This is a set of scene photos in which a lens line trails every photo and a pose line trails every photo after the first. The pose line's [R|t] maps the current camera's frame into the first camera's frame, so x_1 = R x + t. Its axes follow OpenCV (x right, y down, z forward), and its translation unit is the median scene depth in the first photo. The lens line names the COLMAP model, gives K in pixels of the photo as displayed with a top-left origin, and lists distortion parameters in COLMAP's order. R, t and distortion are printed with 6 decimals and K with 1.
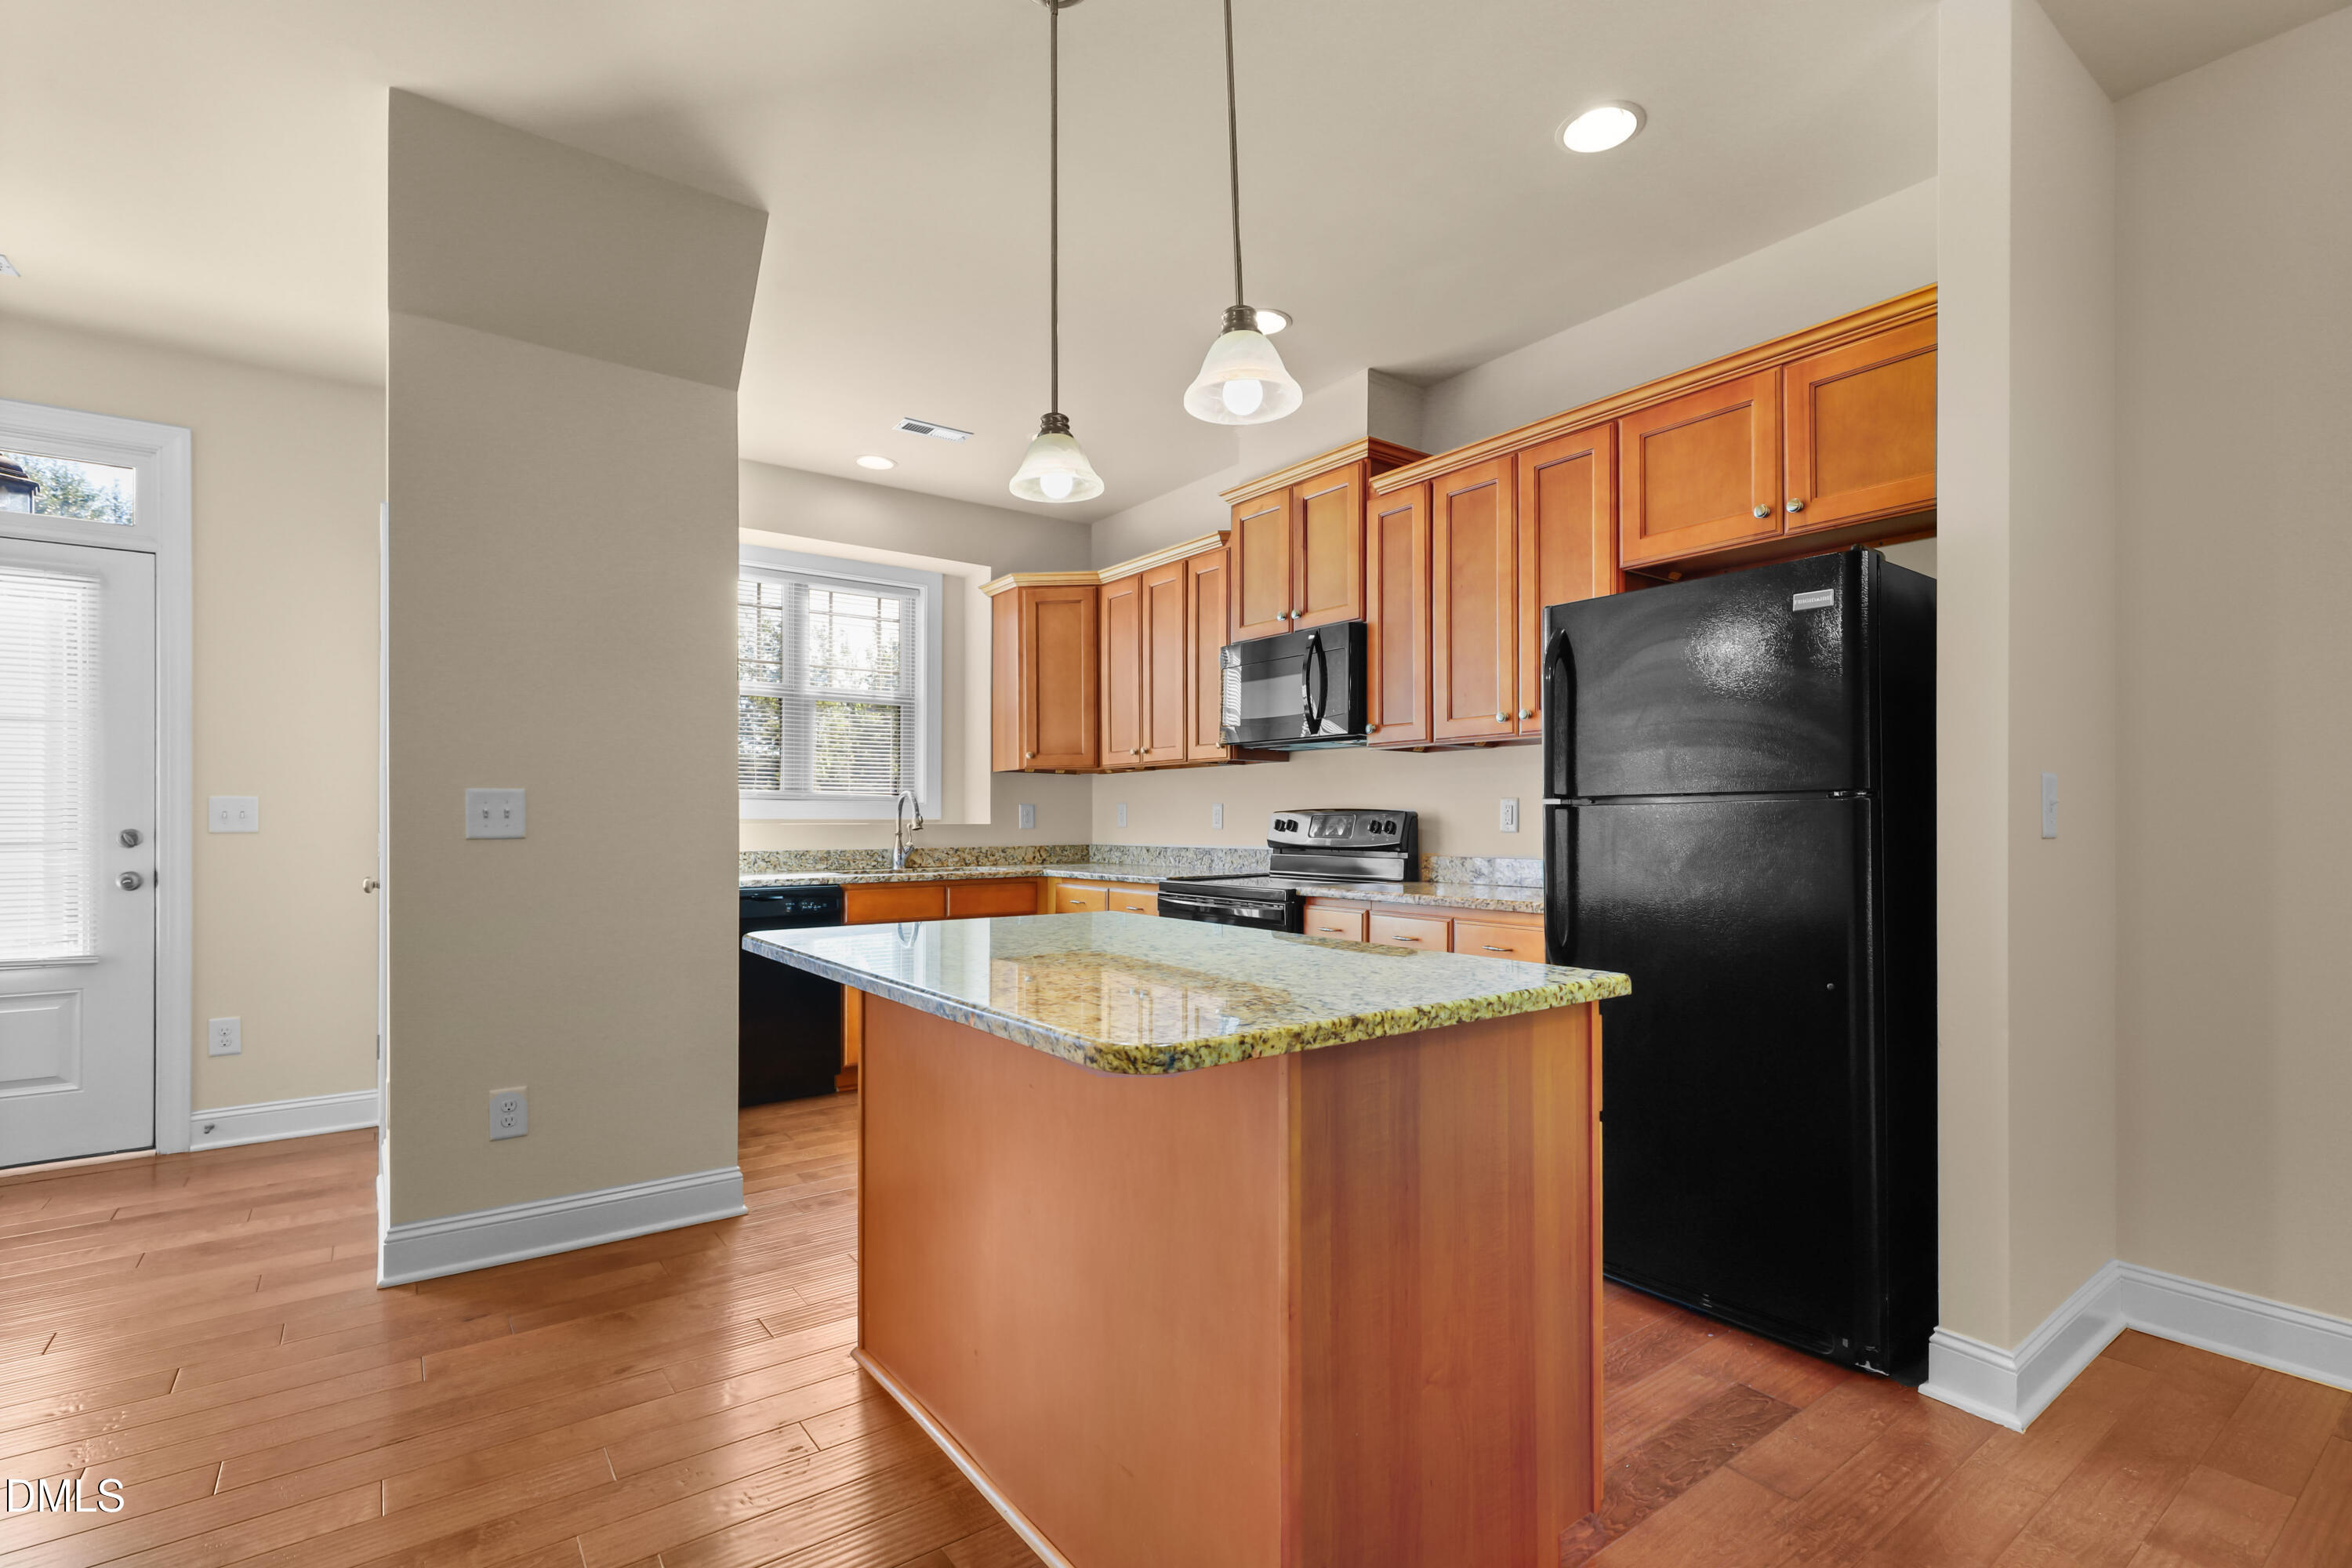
lens RADIAL K [[1076.8, 0, 1203.9], [0, 1076.8, 814.2], [0, 0, 1]] dist [0.001409, 0.000816]
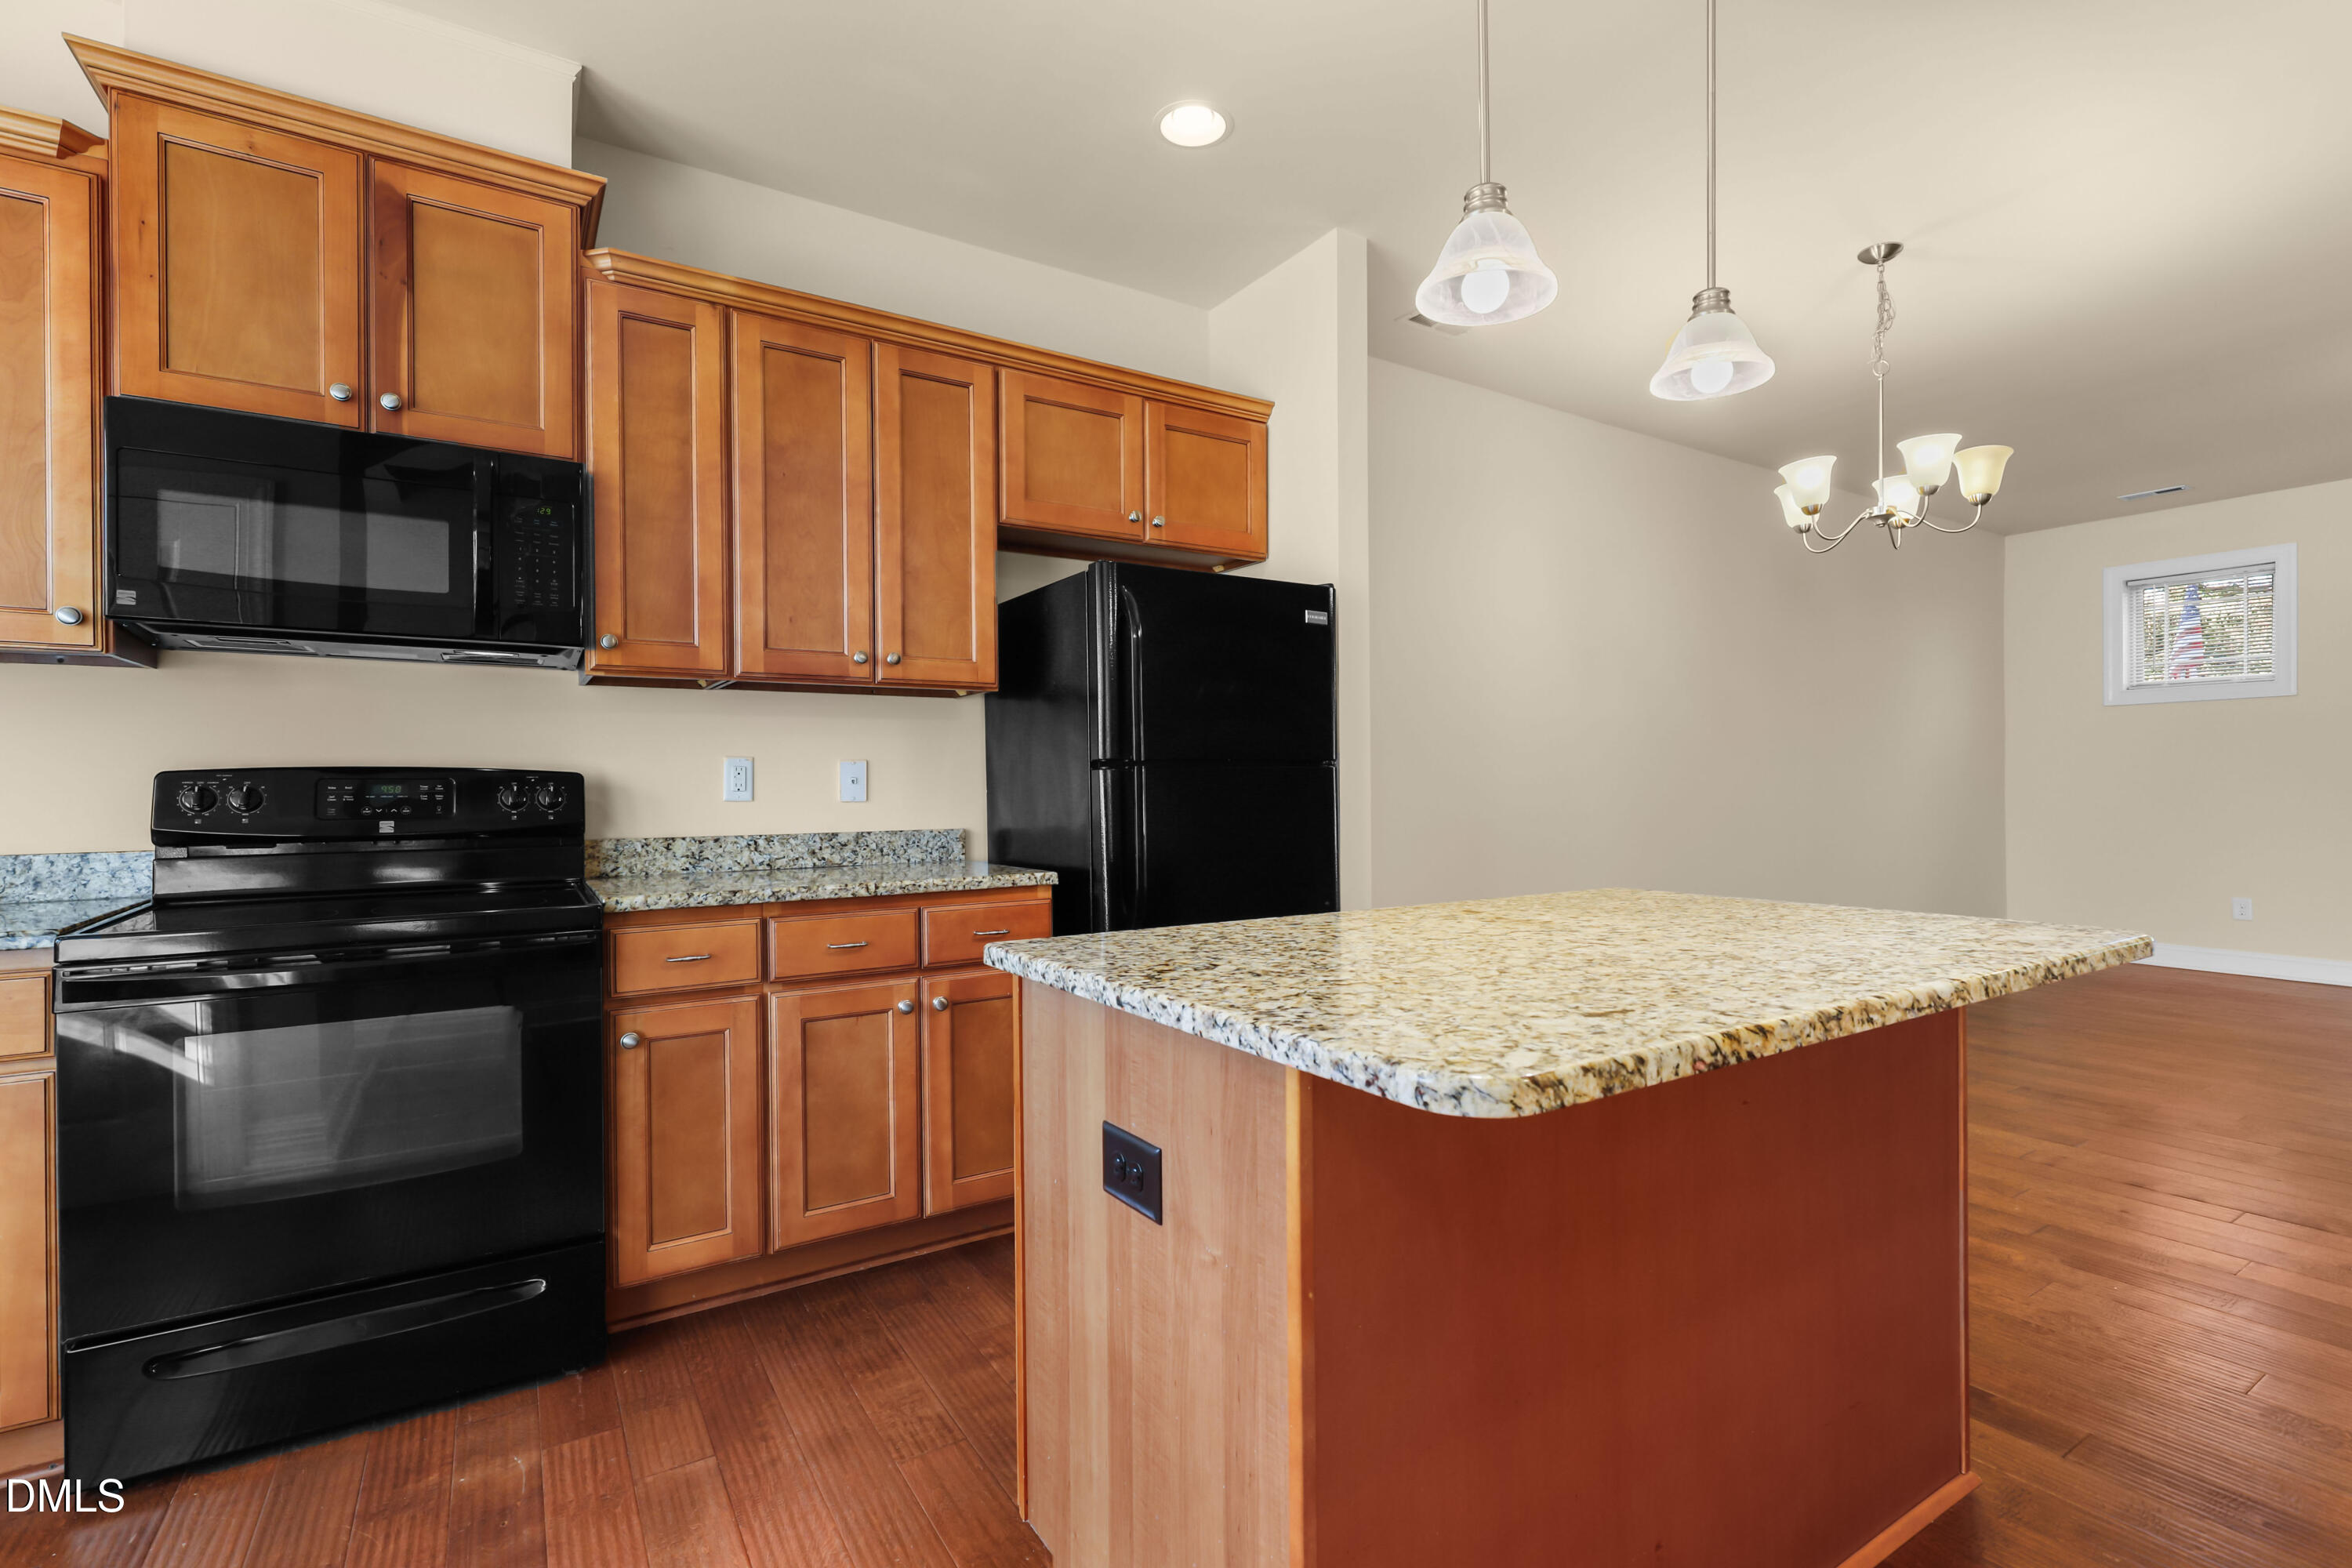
lens RADIAL K [[1076.8, 0, 1186.9], [0, 1076.8, 786.9], [0, 0, 1]] dist [0.001409, 0.000816]
pose [[0.084403, -0.000847, 0.996431, -0.385643], [0.002387, 0.999997, 0.000648, 0.005673], [-0.996429, 0.002324, 0.084405, 0.519763]]
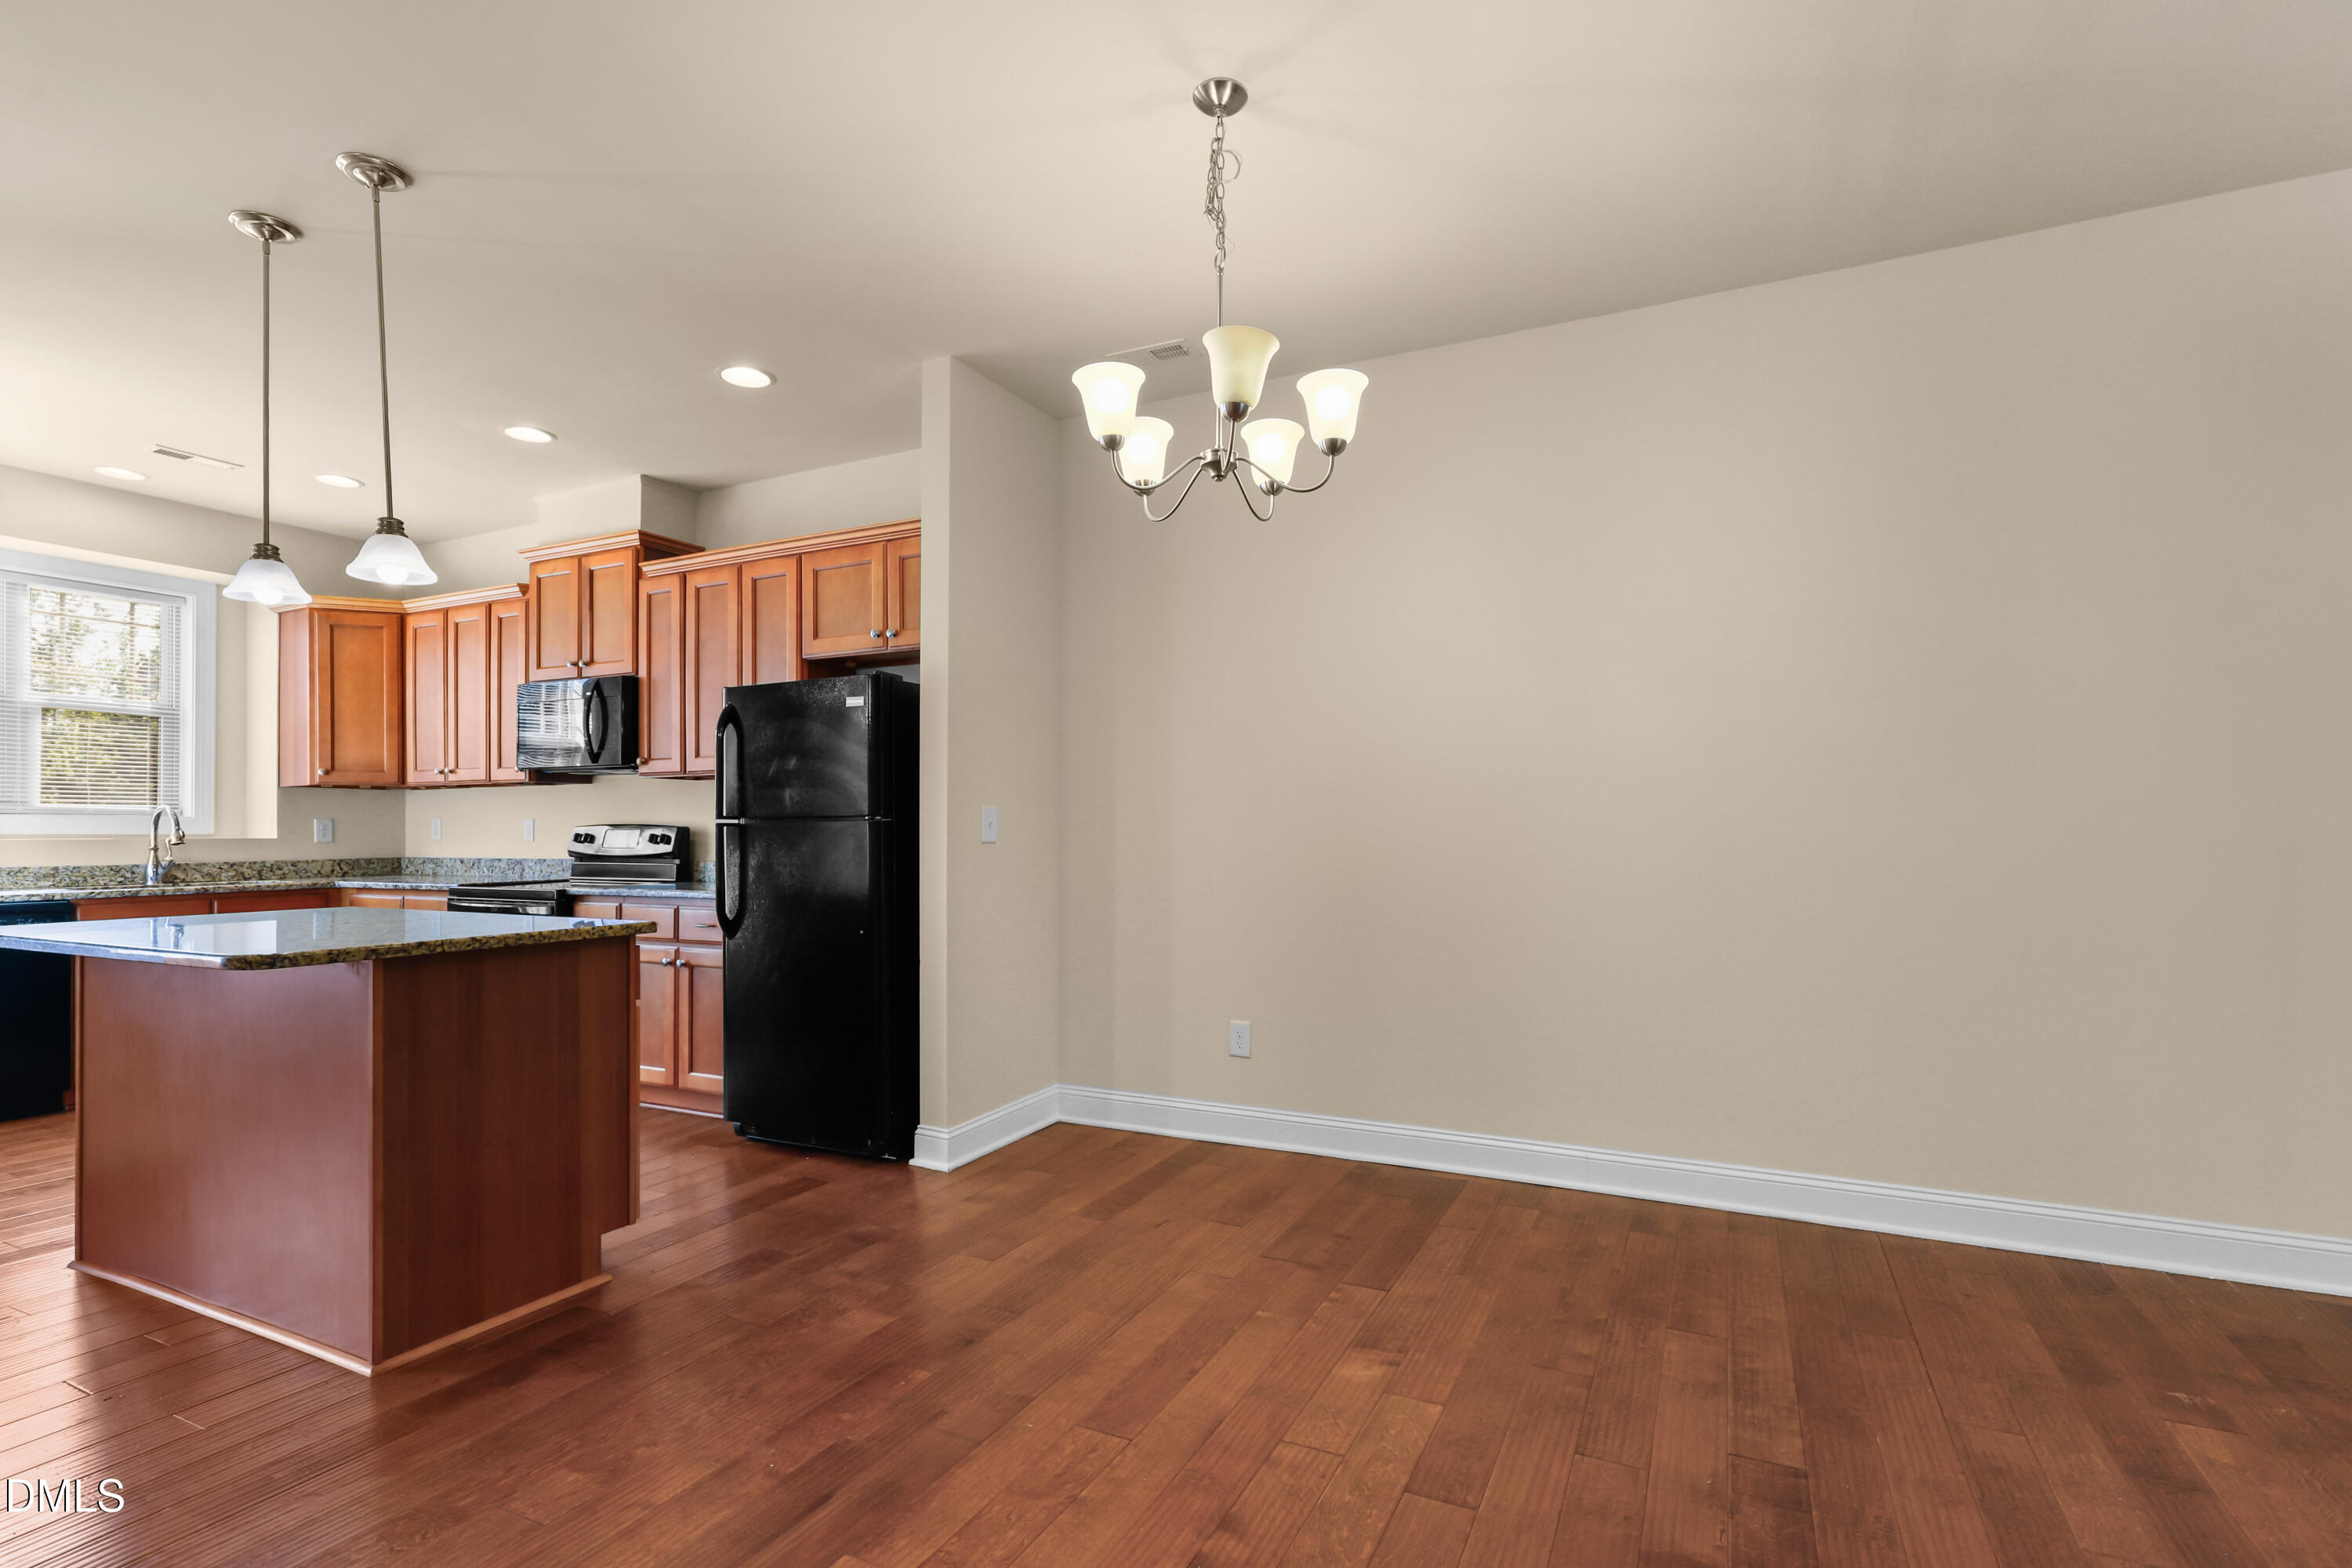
lens RADIAL K [[1076.8, 0, 1186.0], [0, 1076.8, 823.9], [0, 0, 1]] dist [0.001409, 0.000816]
pose [[0.893663, -0.000017, 0.448739, 0.137415], [0.000271, 1.000000, -0.000502, -0.004421], [-0.448739, 0.000570, 0.893663, -0.358486]]
